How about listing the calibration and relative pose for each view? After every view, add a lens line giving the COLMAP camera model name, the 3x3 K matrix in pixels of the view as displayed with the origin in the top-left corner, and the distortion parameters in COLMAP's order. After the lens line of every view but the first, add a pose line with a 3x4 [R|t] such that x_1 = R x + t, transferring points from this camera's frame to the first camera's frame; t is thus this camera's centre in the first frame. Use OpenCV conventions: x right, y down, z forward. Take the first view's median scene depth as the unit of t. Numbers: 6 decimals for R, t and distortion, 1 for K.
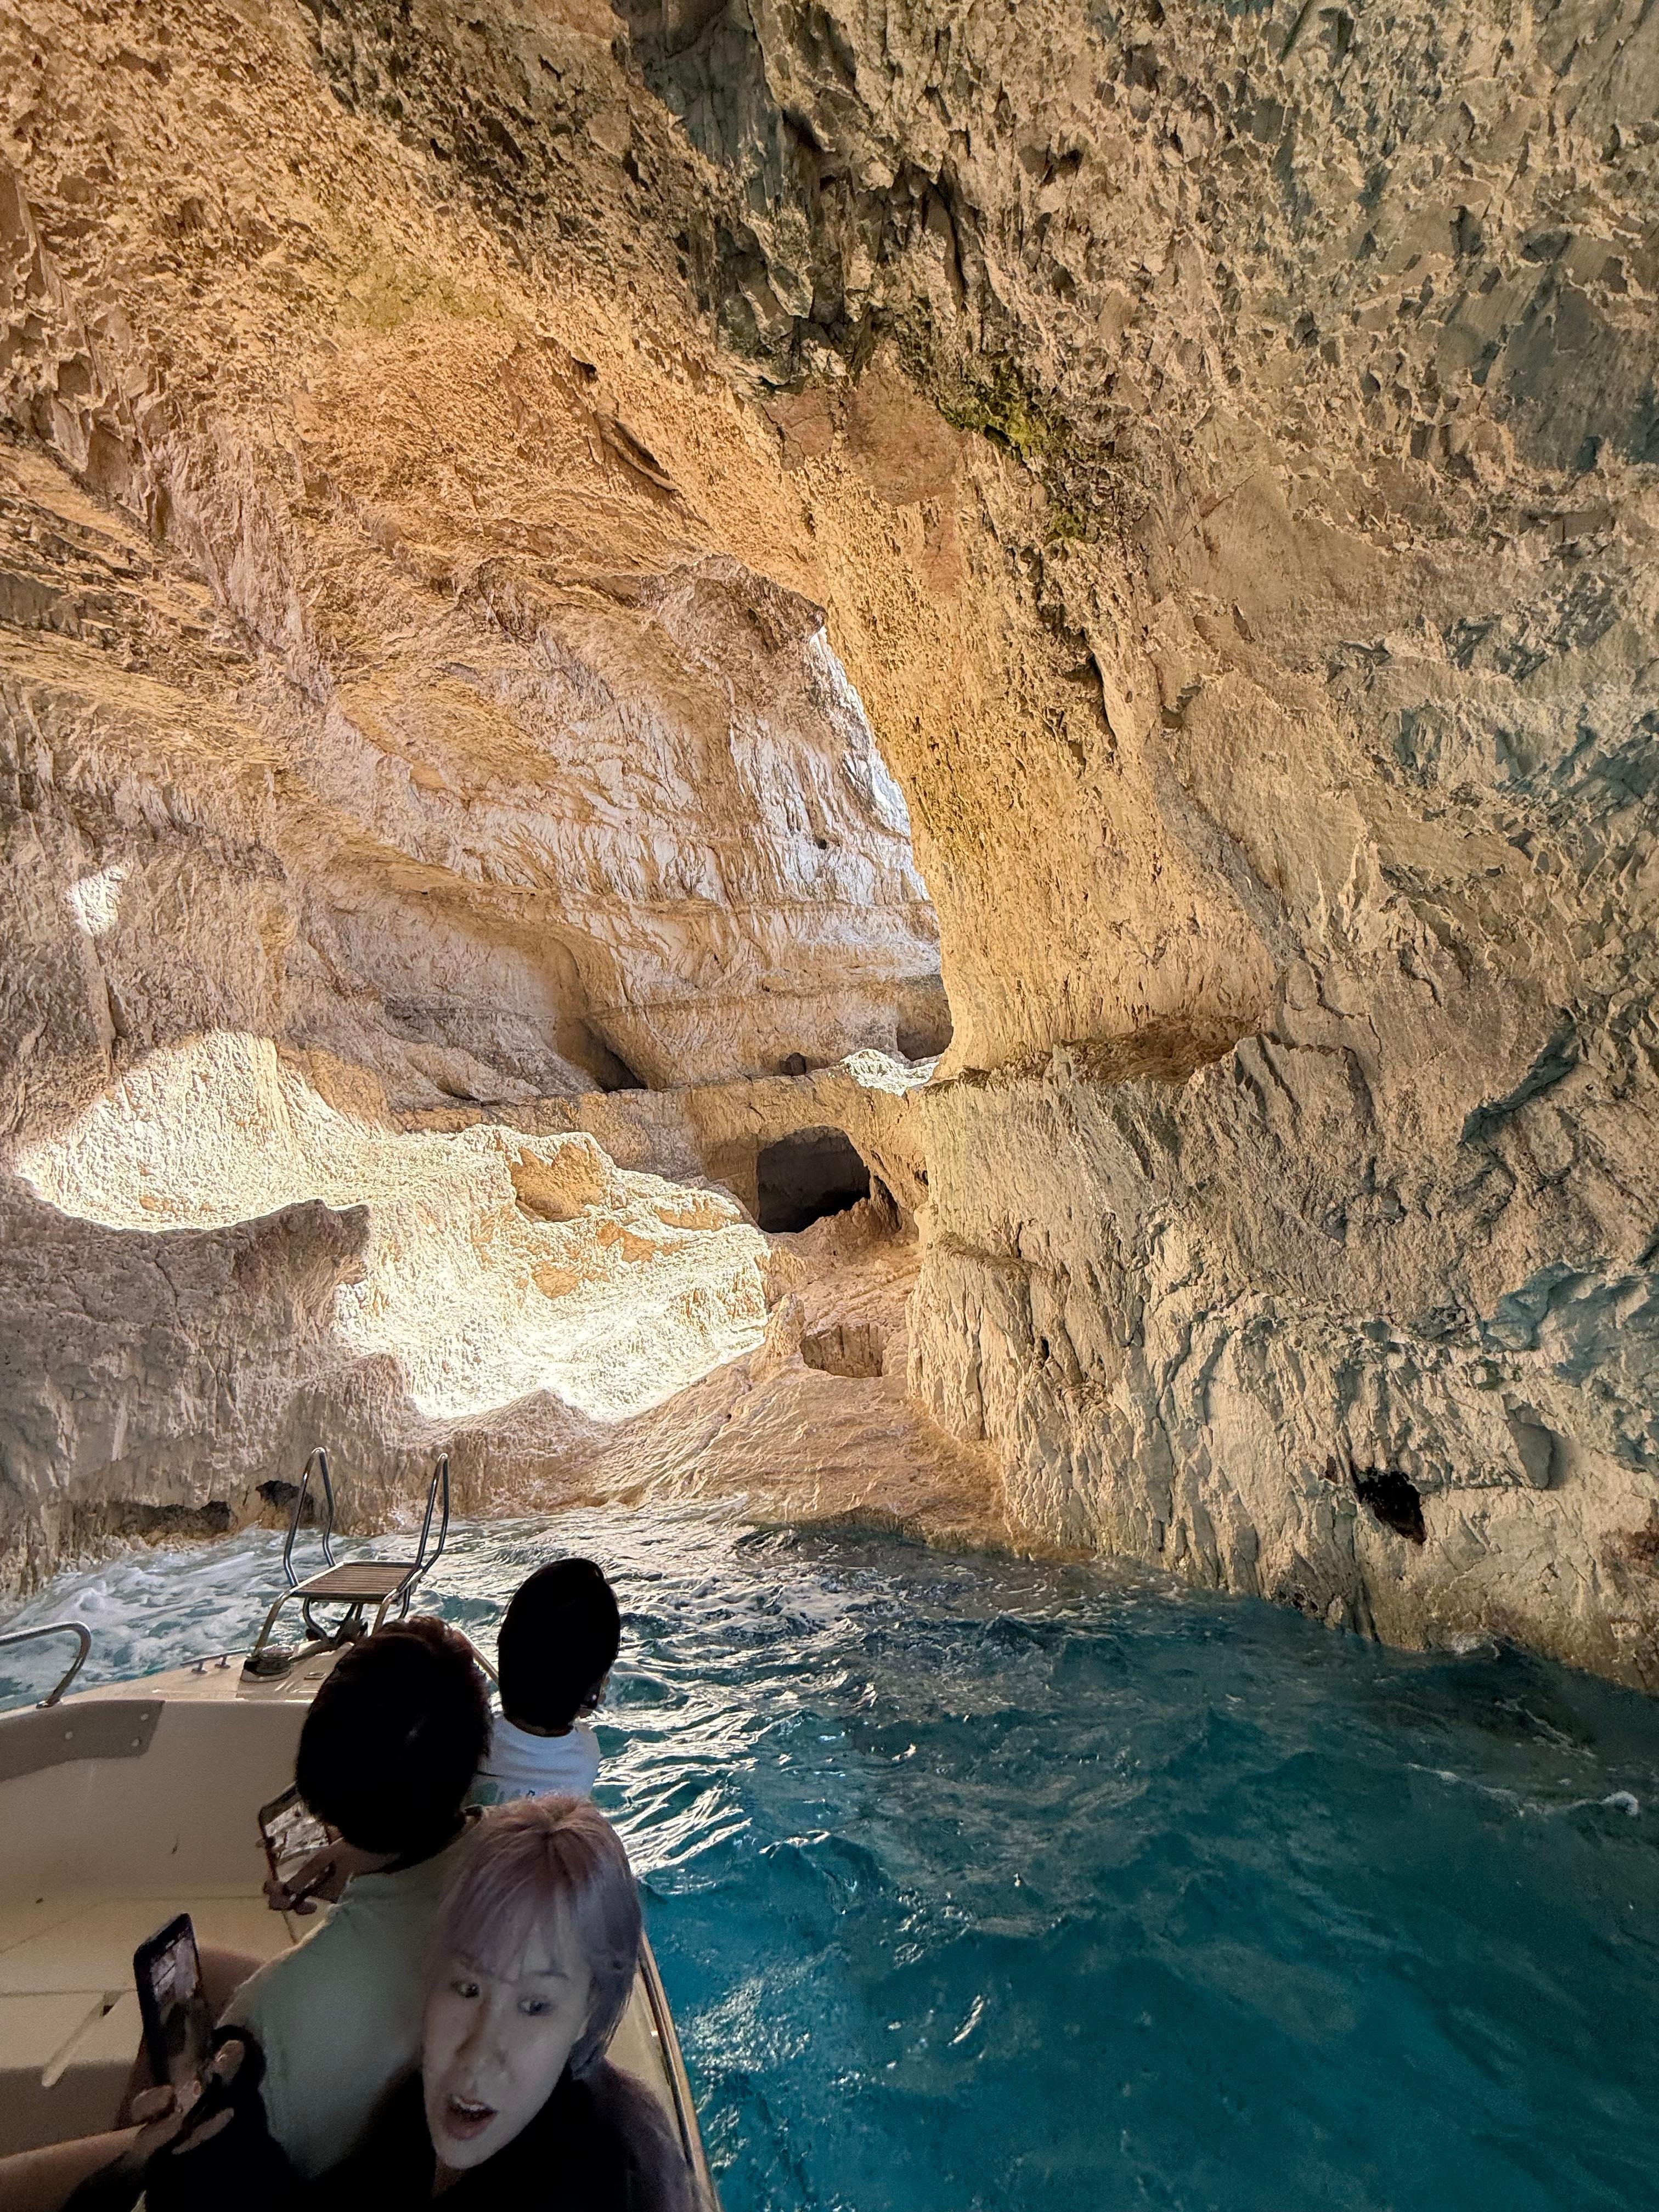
lens RADIAL K [[875.8, 0, 829.9], [0, 875.8, 1107.8], [0, 0, 1]] dist [-0.001317, 0.000074]
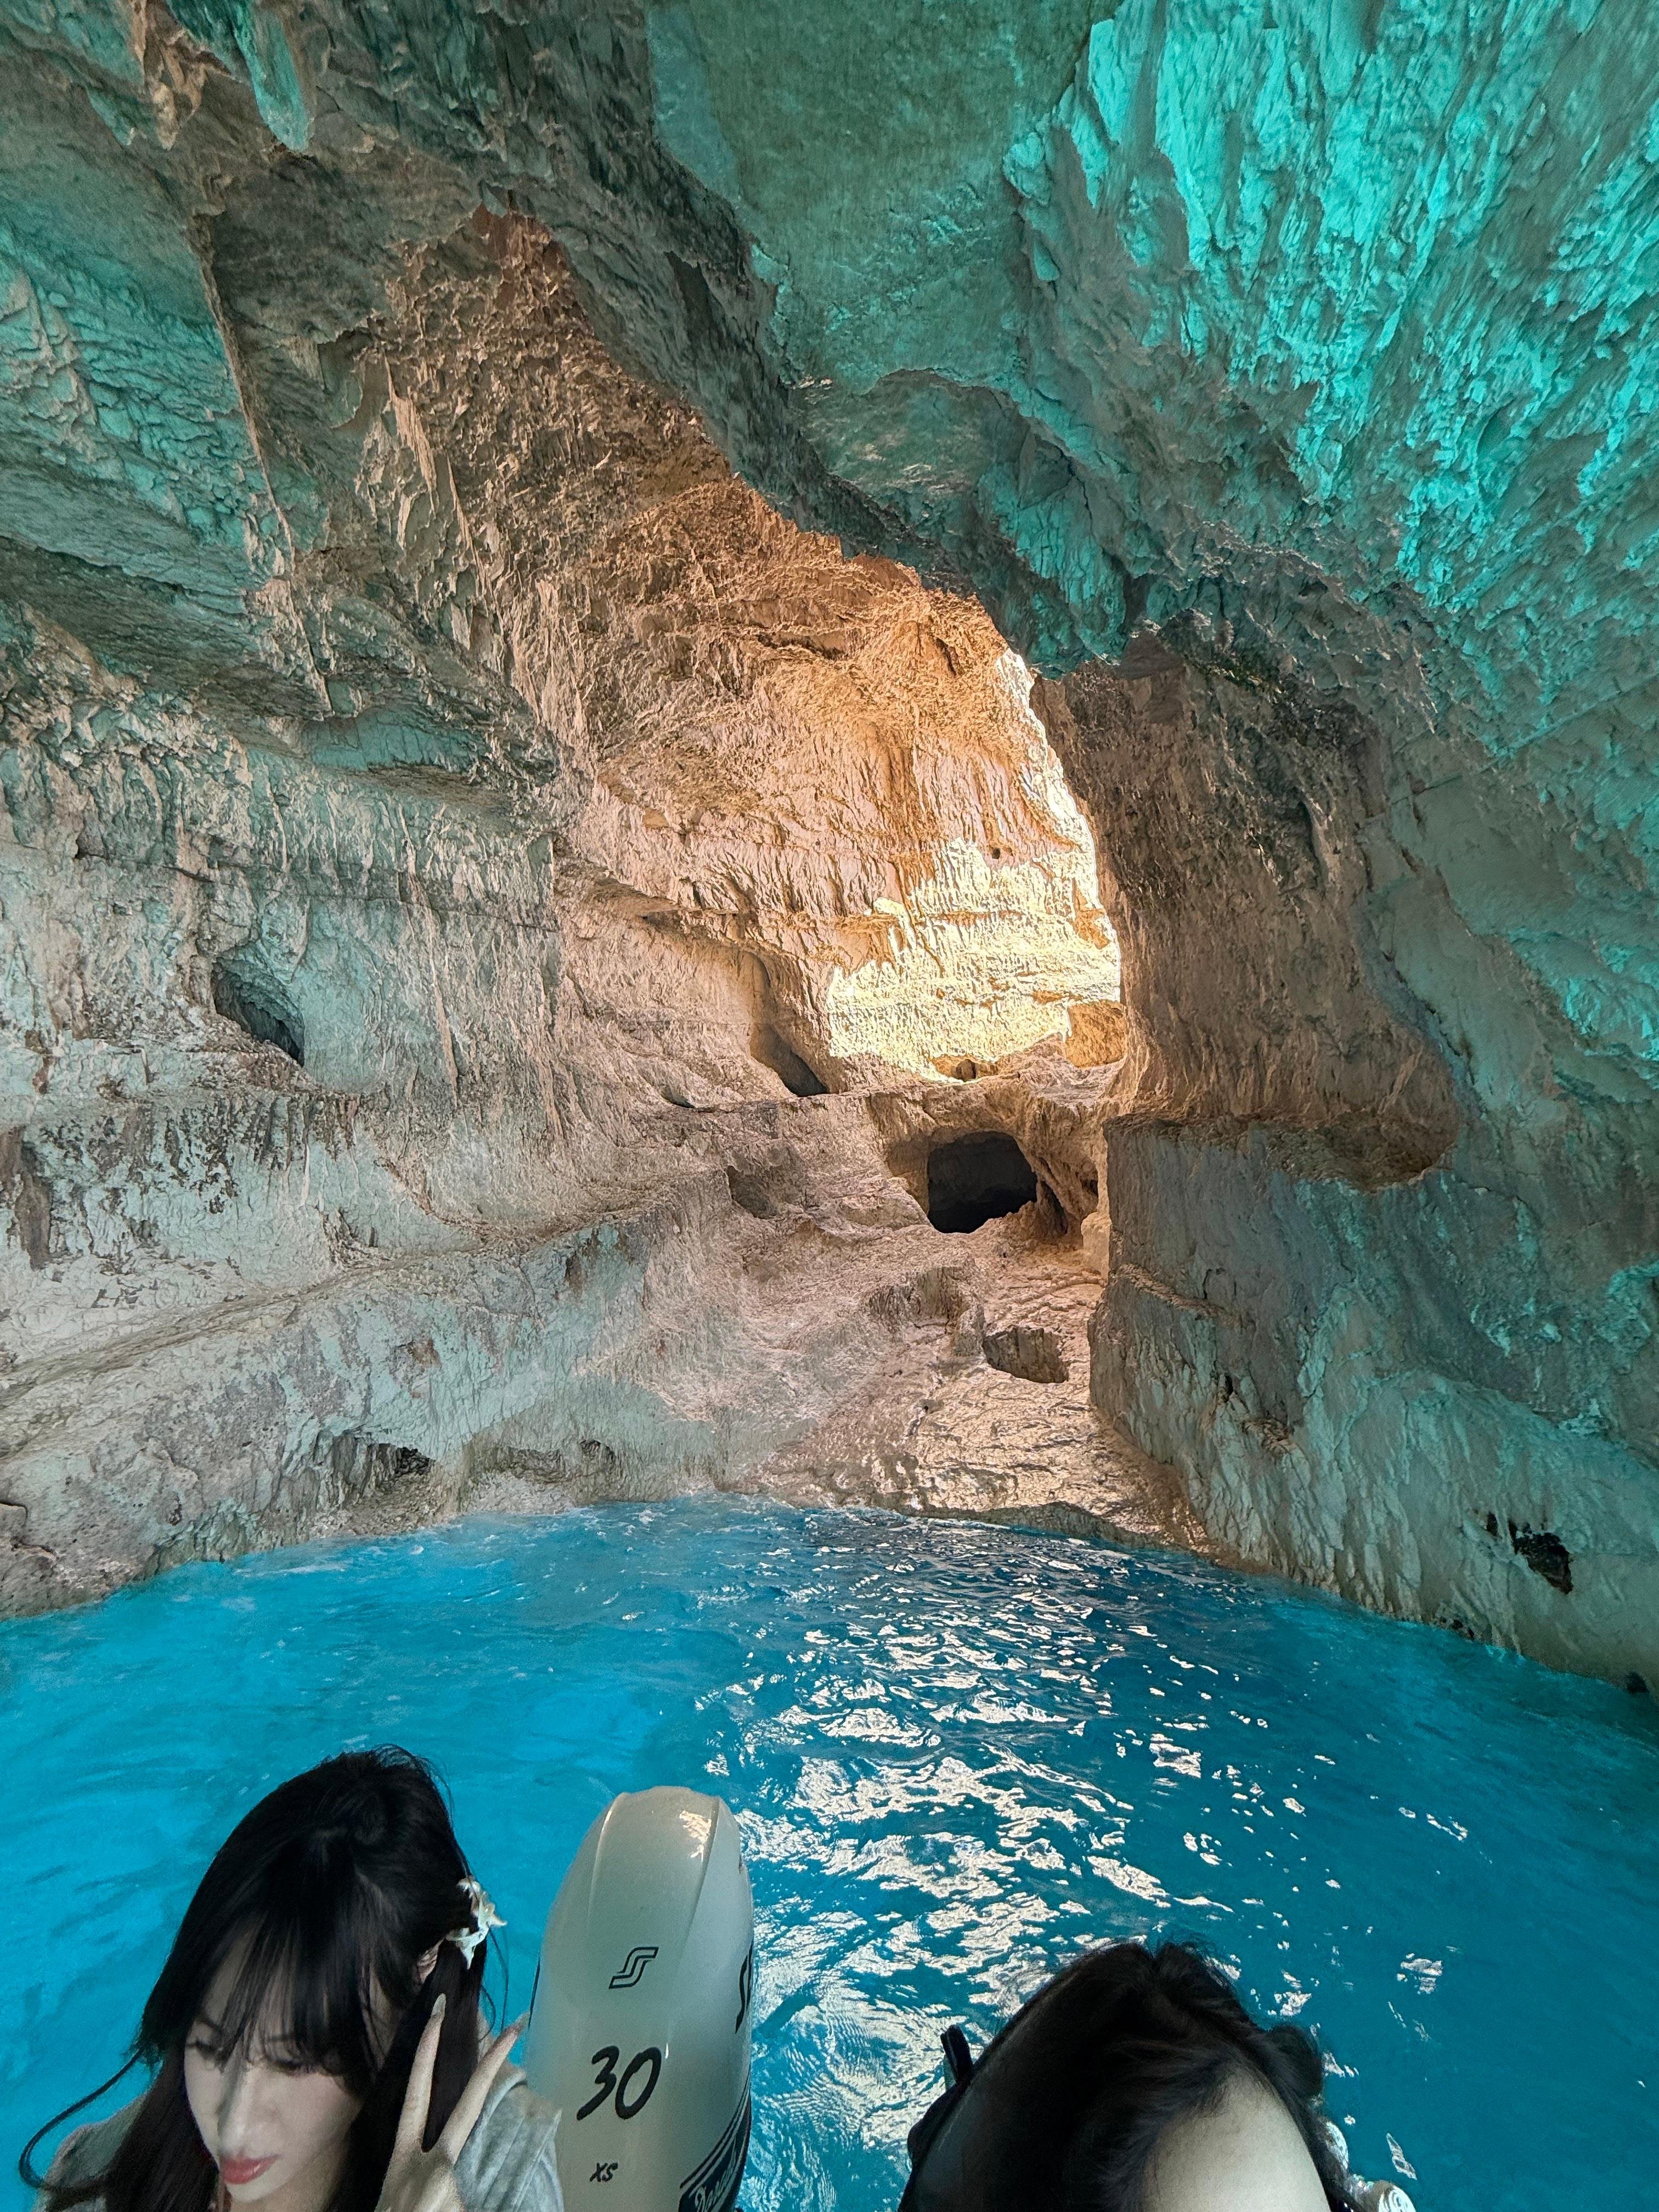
lens RADIAL K [[875.8, 0, 830.4], [0, 875.8, 1103.4], [0, 0, 1]] dist [-0.001317, 0.000074]
pose [[0.987218, 0.030430, -0.156444, -0.044380], [-0.025448, 0.999106, 0.033750, -0.051889], [0.157332, -0.029337, 0.987110, -0.090366]]
